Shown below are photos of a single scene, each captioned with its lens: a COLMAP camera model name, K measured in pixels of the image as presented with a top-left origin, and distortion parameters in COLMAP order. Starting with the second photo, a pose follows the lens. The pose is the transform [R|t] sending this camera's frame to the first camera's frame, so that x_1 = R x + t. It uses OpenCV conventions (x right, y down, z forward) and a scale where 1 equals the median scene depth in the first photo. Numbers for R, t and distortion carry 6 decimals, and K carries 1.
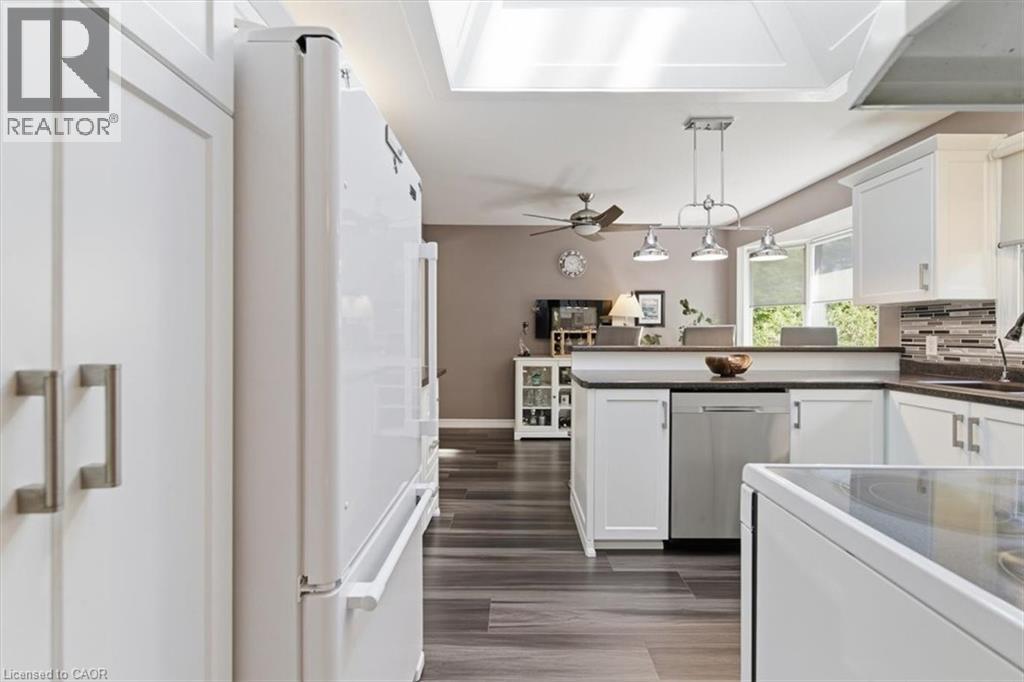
lens RADIAL K [[448.2, 0, 516.0], [0, 448.2, 333.6], [0, 0, 1]] dist [0.000993, 0.000533]
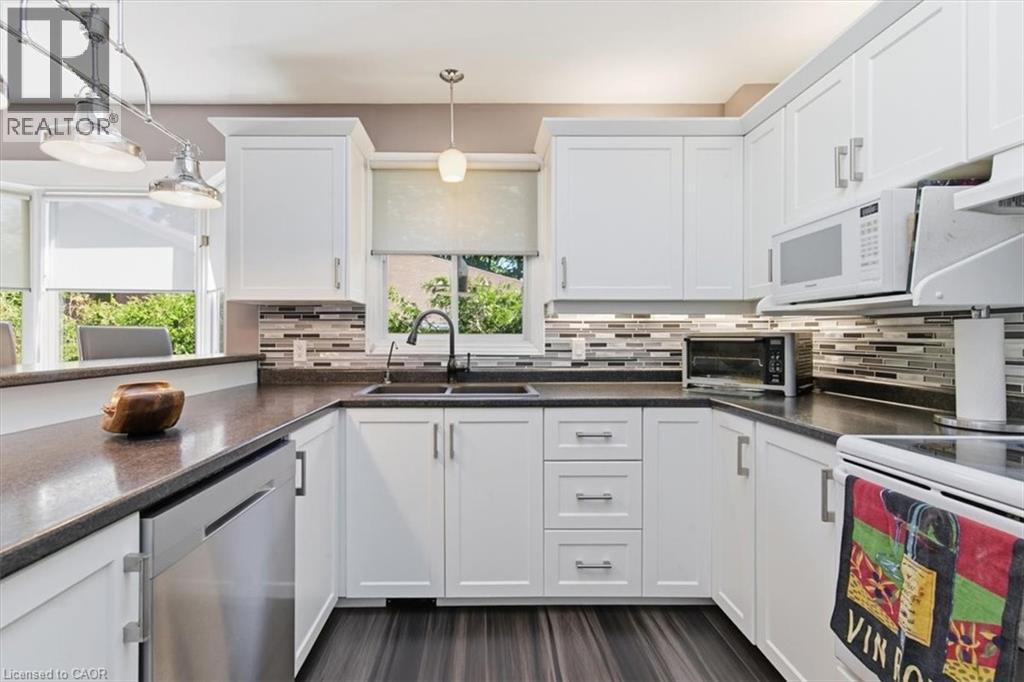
lens RADIAL K [[462.7, 0, 474.3], [0, 462.7, 335.7], [0, 0, 1]] dist [-0.001178, 0.000184]
pose [[0.003612, -0.001610, 0.999992, 0.004285], [0.001243, 0.999998, 0.001606, -0.003896], [-0.999993, 0.001238, 0.003614, 0.579925]]
